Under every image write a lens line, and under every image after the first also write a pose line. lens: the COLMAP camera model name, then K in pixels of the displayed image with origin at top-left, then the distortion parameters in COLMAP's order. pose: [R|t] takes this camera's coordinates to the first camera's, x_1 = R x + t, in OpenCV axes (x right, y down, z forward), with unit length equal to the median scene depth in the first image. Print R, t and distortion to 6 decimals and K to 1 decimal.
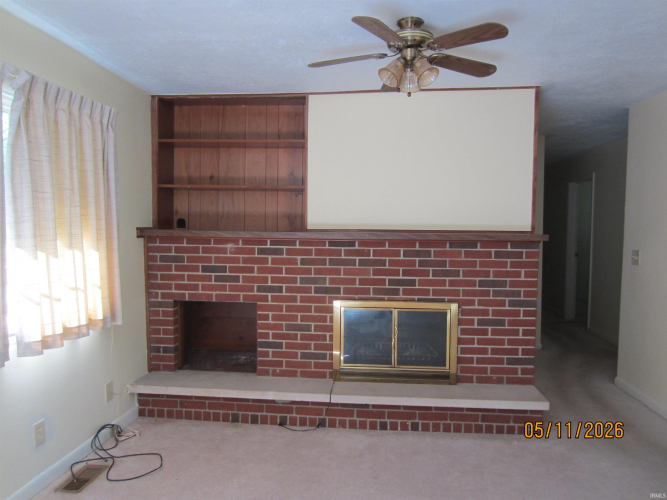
lens RADIAL K [[474.9, 0, 333.5], [0, 474.9, 250.0], [0, 0, 1]] dist [-0.025211, 0.009415]
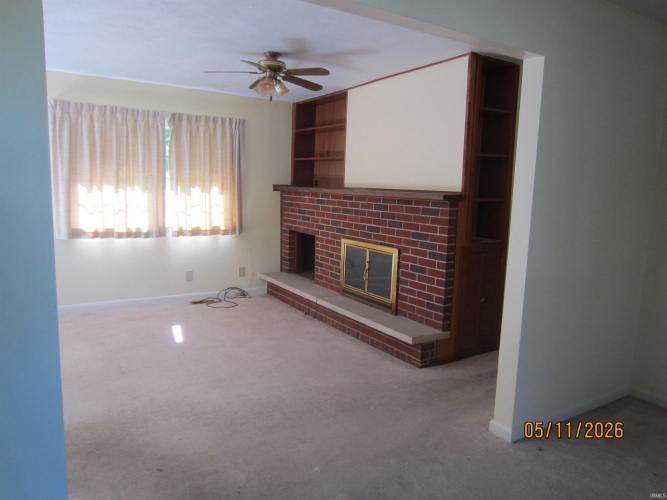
lens RADIAL K [[474.9, 0, 333.5], [0, 474.9, 250.0], [0, 0, 1]] dist [-0.025211, 0.009415]
pose [[0.612087, 0.117408, -0.782026, 1.090734], [-0.065853, 0.993050, 0.097548, 0.005431], [0.788044, -0.008209, 0.615564, 0.112553]]
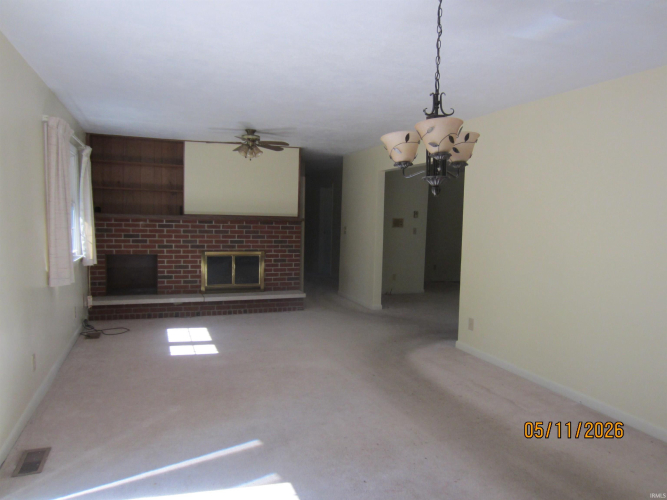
lens RADIAL K [[474.9, 0, 333.5], [0, 474.9, 250.0], [0, 0, 1]] dist [-0.025211, 0.009415]
pose [[0.896625, -0.018179, 0.442418, -0.367061], [0.004009, 0.999449, 0.032942, 0.038622], [-0.442773, -0.027763, 0.896204, -0.945179]]
